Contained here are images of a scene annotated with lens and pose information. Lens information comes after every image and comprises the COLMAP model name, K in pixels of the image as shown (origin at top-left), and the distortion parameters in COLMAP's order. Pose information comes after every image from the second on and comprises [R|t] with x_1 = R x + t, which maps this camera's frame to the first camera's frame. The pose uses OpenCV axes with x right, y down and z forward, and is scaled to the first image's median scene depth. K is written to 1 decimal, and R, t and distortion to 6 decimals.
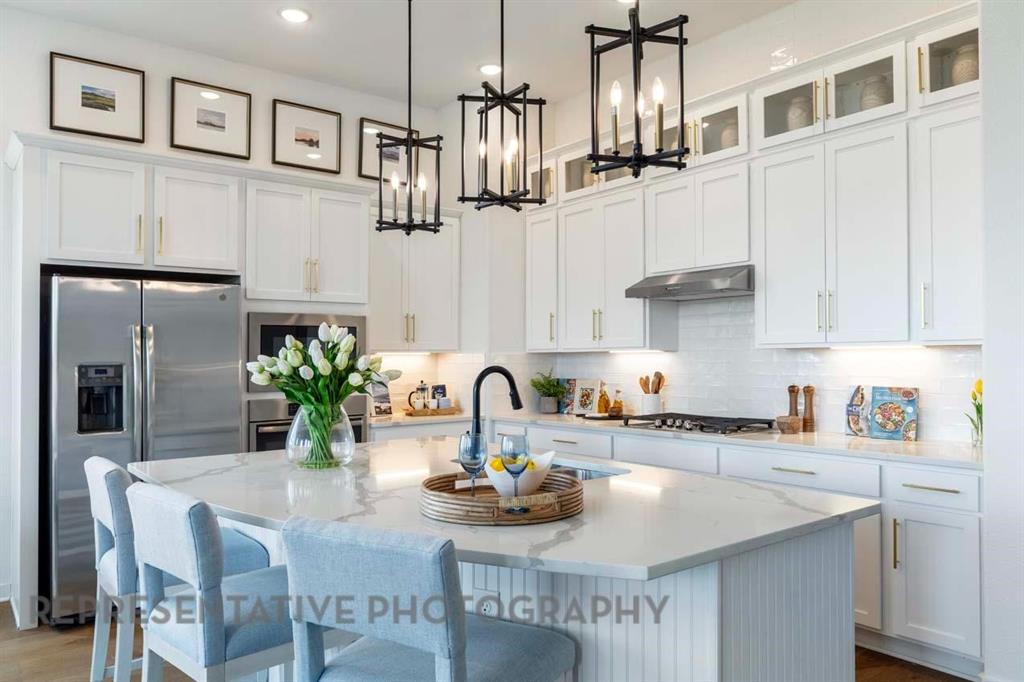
lens RADIAL K [[729.6, 0, 511.9], [0, 729.6, 345.3], [0, 0, 1]] dist [0.020183, -0.003006]
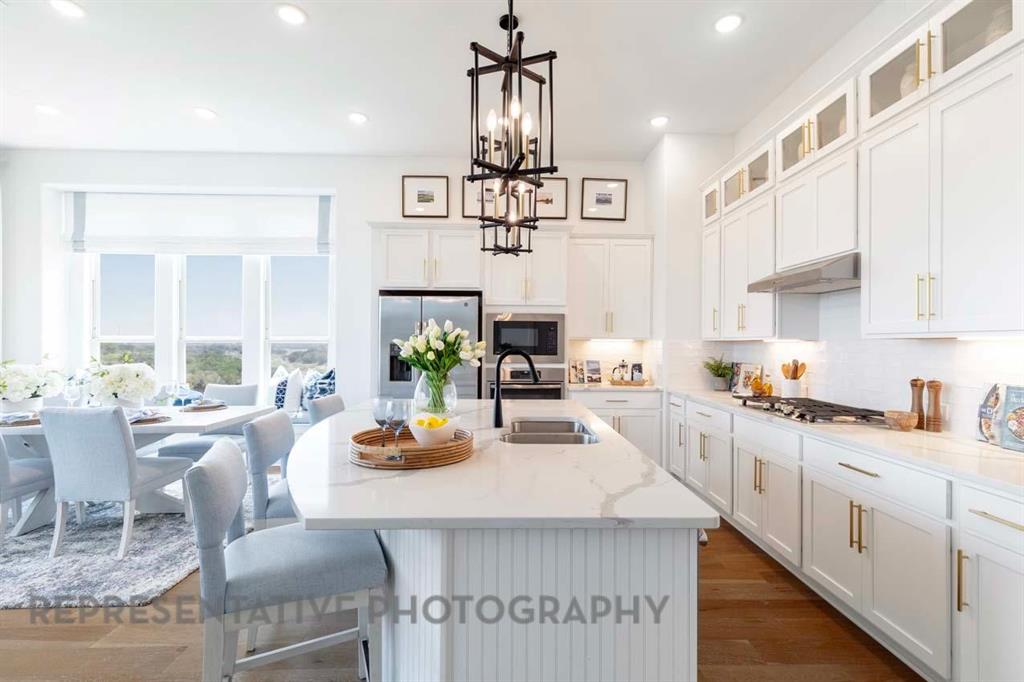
lens RADIAL K [[465.7, 0, 512.0], [0, 465.7, 341.0], [0, 0, 1]] dist [0.004354, 0.000161]
pose [[0.804780, 0.014225, -0.593402, 0.305307], [-0.007554, 0.999877, 0.013724, 0.002467], [0.593525, -0.006562, 0.804789, 0.210755]]
